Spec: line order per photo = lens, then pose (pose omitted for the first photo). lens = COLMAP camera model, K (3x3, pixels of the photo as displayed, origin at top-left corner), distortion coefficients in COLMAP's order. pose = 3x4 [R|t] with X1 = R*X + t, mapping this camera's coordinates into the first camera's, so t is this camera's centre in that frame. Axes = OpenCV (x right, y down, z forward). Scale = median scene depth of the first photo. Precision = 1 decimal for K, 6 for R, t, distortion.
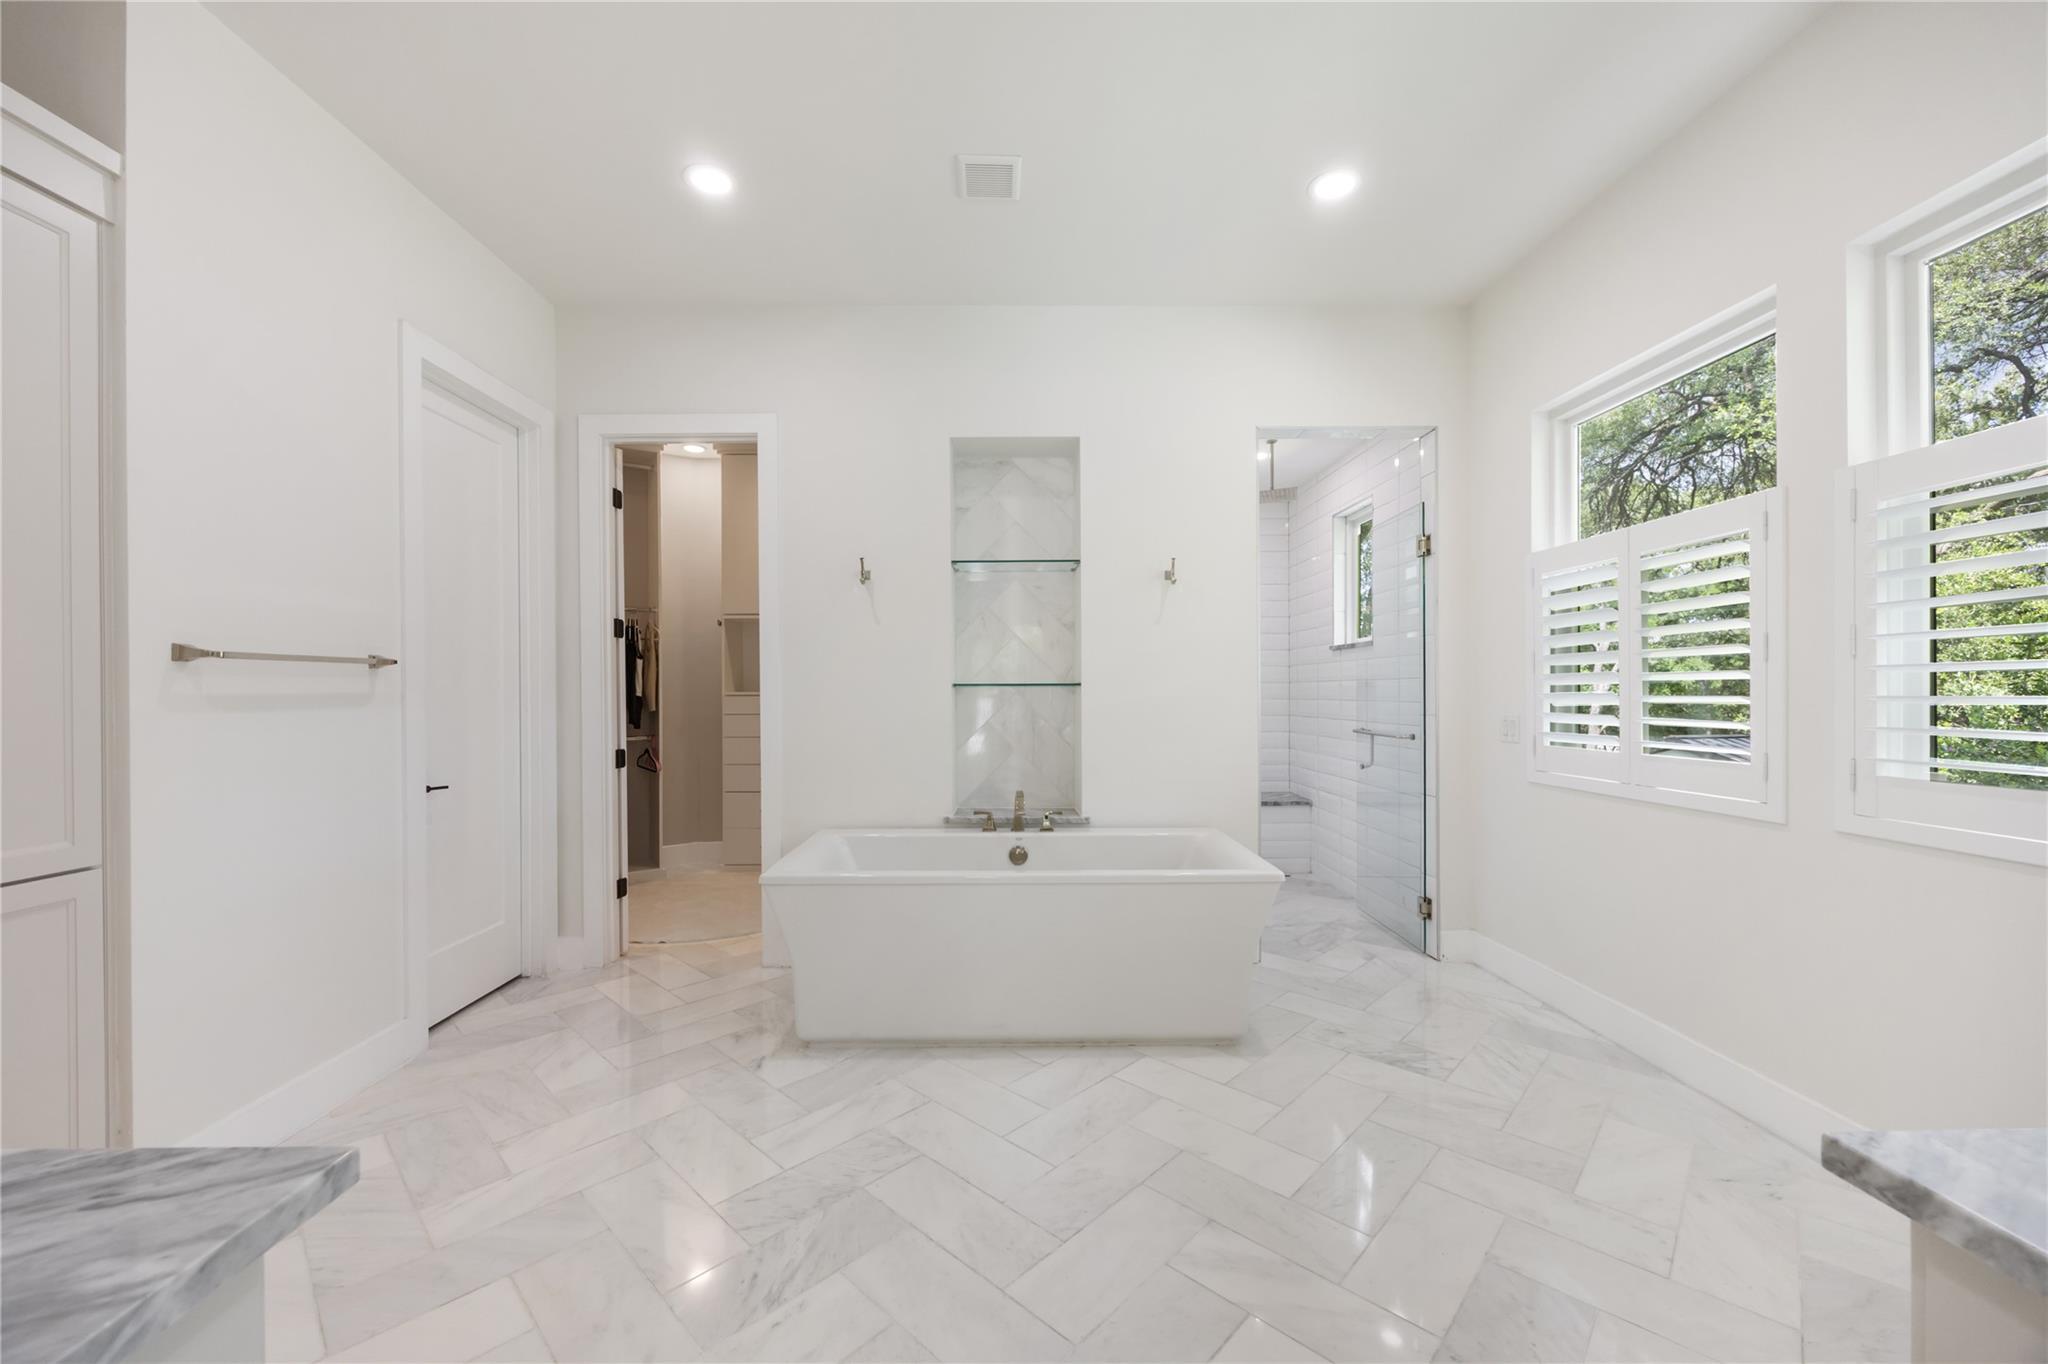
lens RADIAL K [[795.5, 0, 1003.6], [0, 795.5, 695.9], [0, 0, 1]] dist [-0.003464, 0.000377]
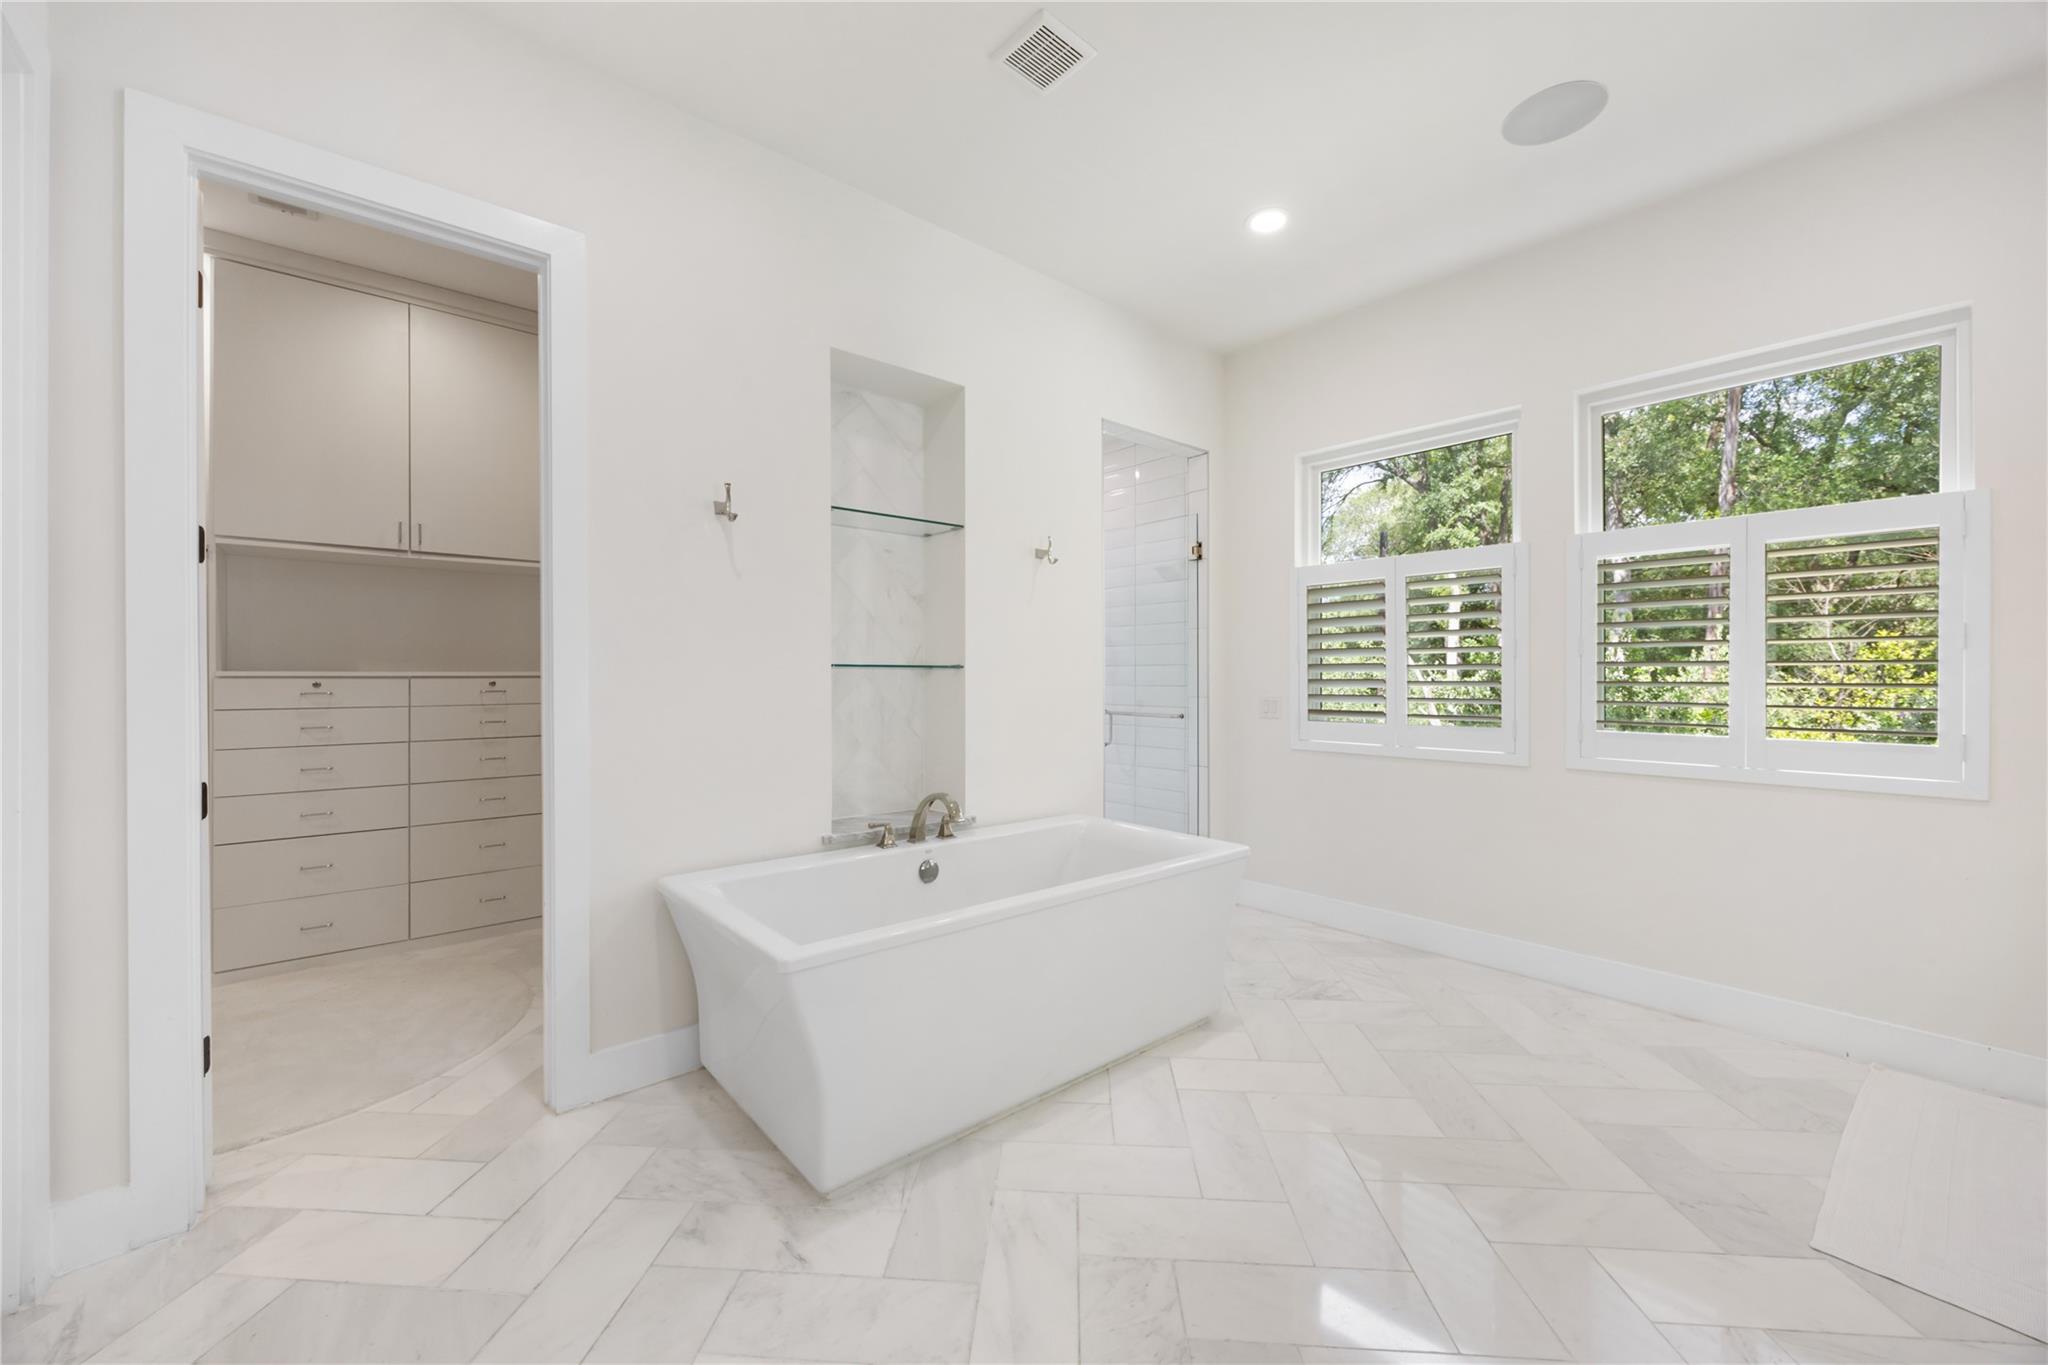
lens RADIAL K [[795.5, 0, 1016.2], [0, 795.5, 676.0], [0, 0, 1]] dist [-0.003464, 0.000377]
pose [[0.761738, 0.005281, 0.647863, -0.436252], [-0.000218, 0.999969, -0.007894, 0.003059], [-0.647885, 0.005872, 0.761716, 0.296206]]
